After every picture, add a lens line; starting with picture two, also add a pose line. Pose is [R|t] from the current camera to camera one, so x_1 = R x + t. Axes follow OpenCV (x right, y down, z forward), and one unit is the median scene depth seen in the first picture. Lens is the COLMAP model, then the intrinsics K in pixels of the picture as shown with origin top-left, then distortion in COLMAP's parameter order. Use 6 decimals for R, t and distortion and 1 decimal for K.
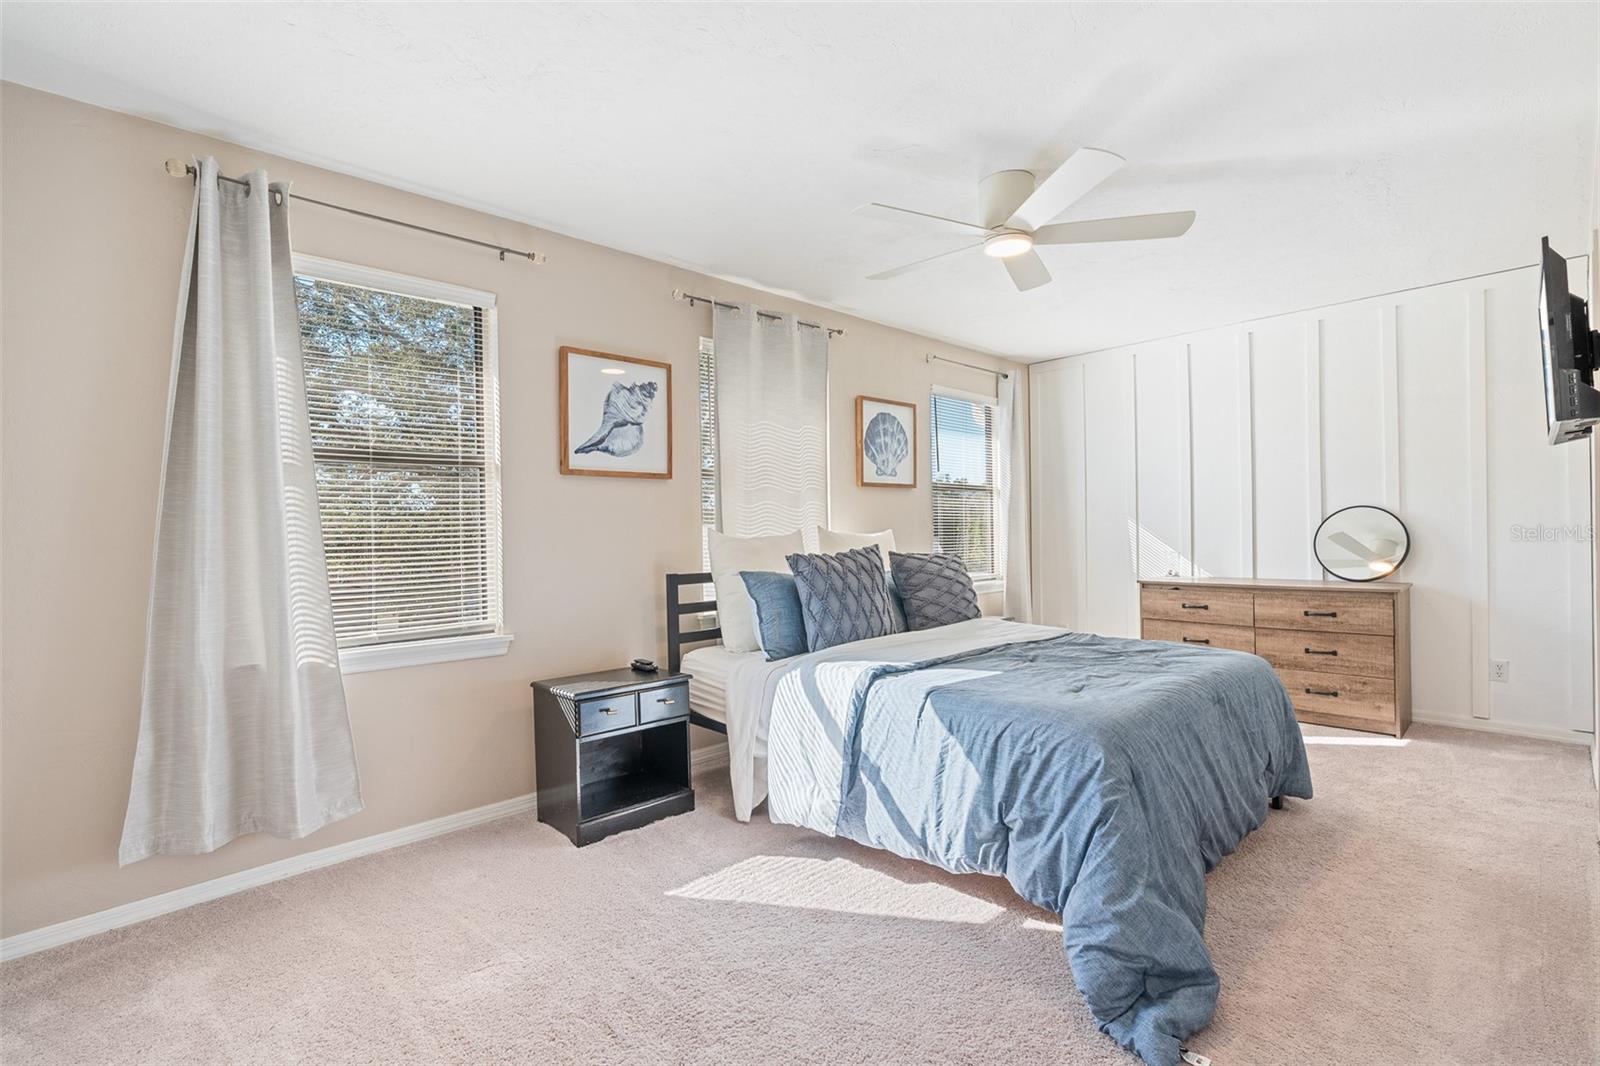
lens RADIAL K [[720.4, 0, 802.3], [0, 720.4, 537.3], [0, 0, 1]] dist [-0.002100, 0.001155]
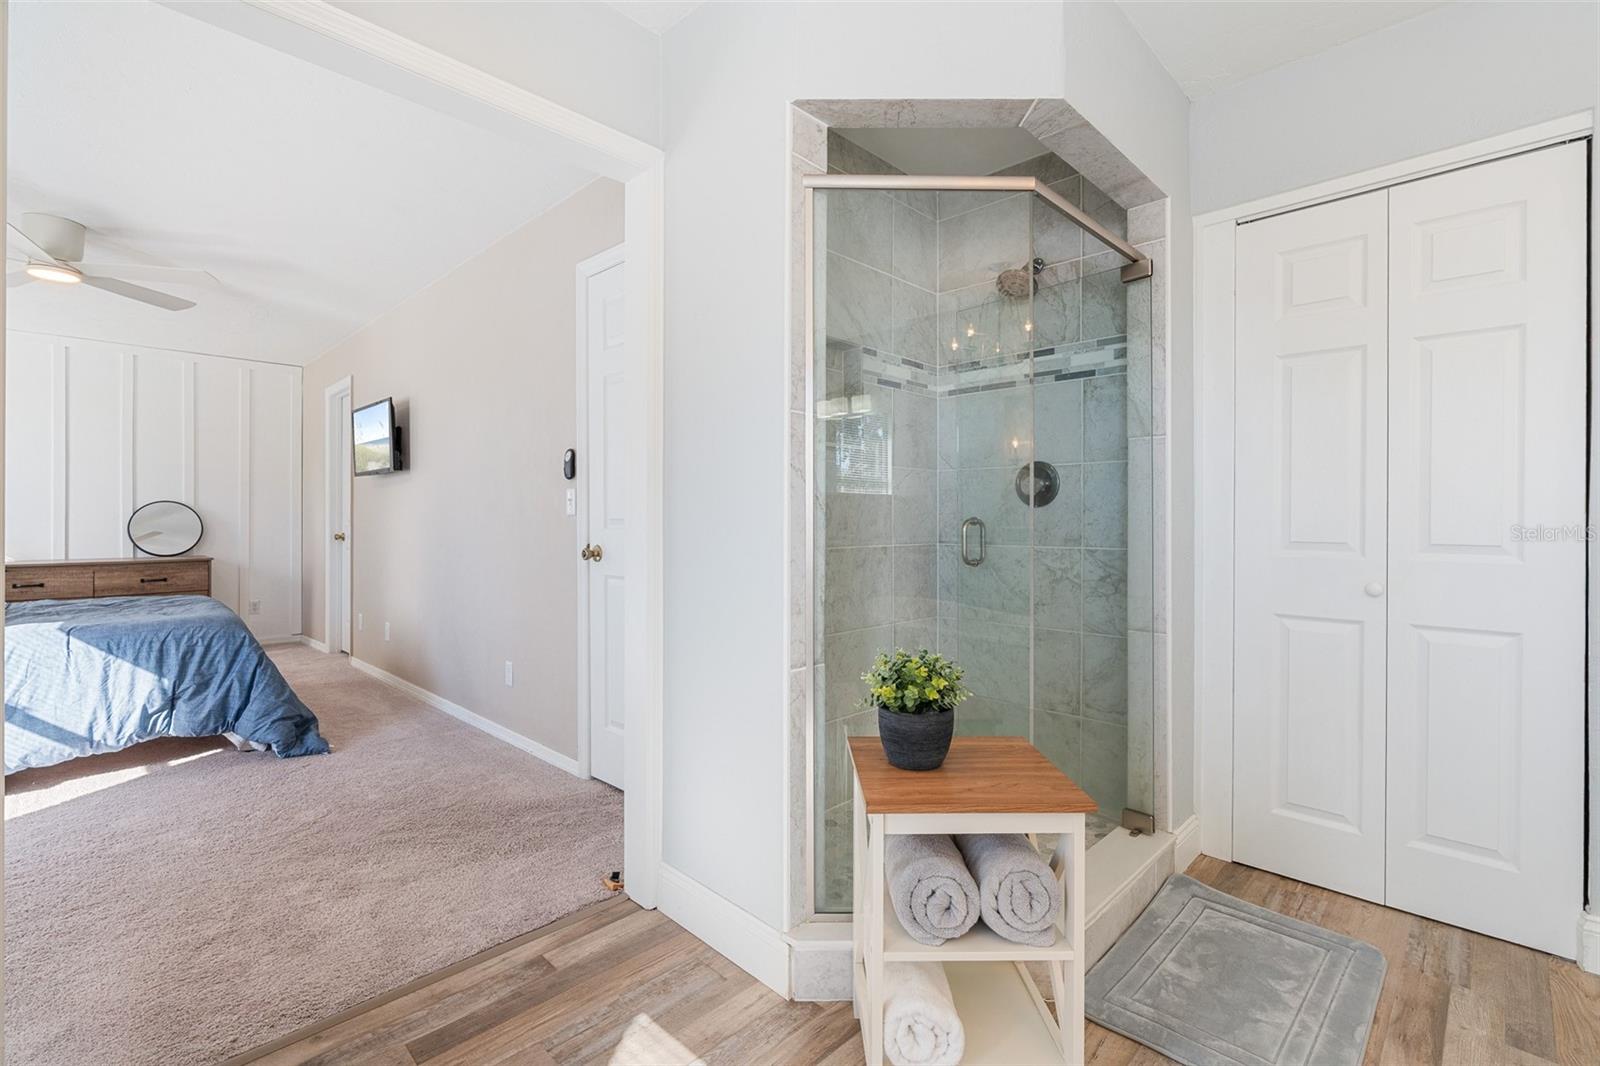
lens RADIAL K [[720.4, 0, 800.9], [0, 720.4, 520.4], [0, 0, 1]] dist [-0.002100, 0.001155]
pose [[-0.048910, 0.020235, 0.998598, -1.301786], [0.009797, 0.999756, -0.019779, 0.065229], [-0.998755, 0.008816, -0.049096, -0.261795]]
